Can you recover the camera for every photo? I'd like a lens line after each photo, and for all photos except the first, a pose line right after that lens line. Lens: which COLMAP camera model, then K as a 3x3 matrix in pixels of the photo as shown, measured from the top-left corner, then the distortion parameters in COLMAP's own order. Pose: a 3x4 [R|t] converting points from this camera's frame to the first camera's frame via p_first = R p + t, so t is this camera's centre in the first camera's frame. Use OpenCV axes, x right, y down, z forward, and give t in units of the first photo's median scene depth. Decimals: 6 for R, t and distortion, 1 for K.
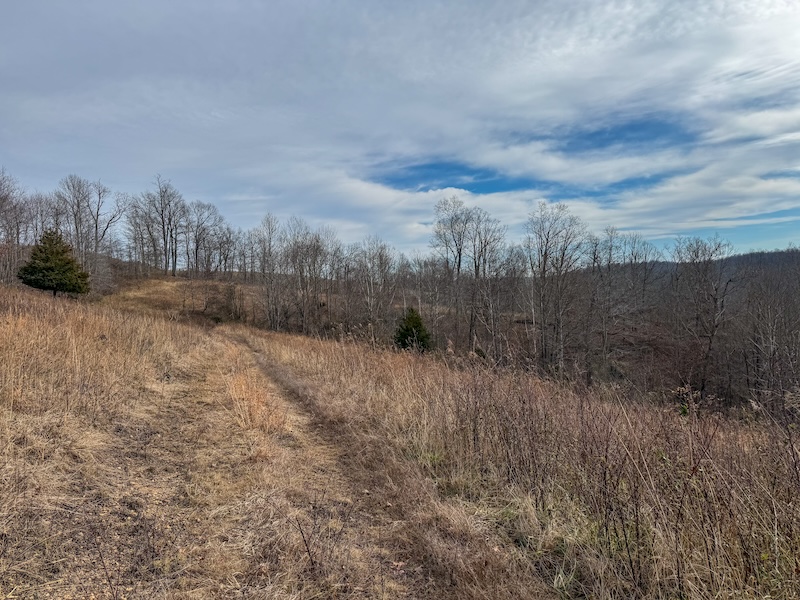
lens RADIAL K [[548.9, 0, 397.4], [0, 548.9, 298.3], [0, 0, 1]] dist [0.065064, -0.084012]
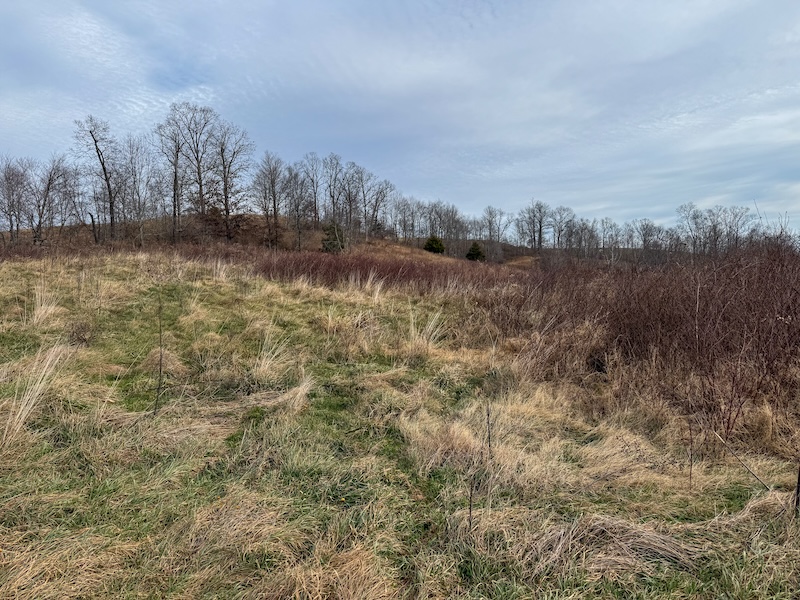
lens RADIAL K [[548.9, 0, 395.5], [0, 548.9, 301.4], [0, 0, 1]] dist [0.065064, -0.084012]
pose [[0.739846, 0.050639, -0.670867, 0.488956], [-0.011684, 0.997980, 0.062445, 0.008369], [0.672674, -0.038362, 0.738943, -0.680653]]
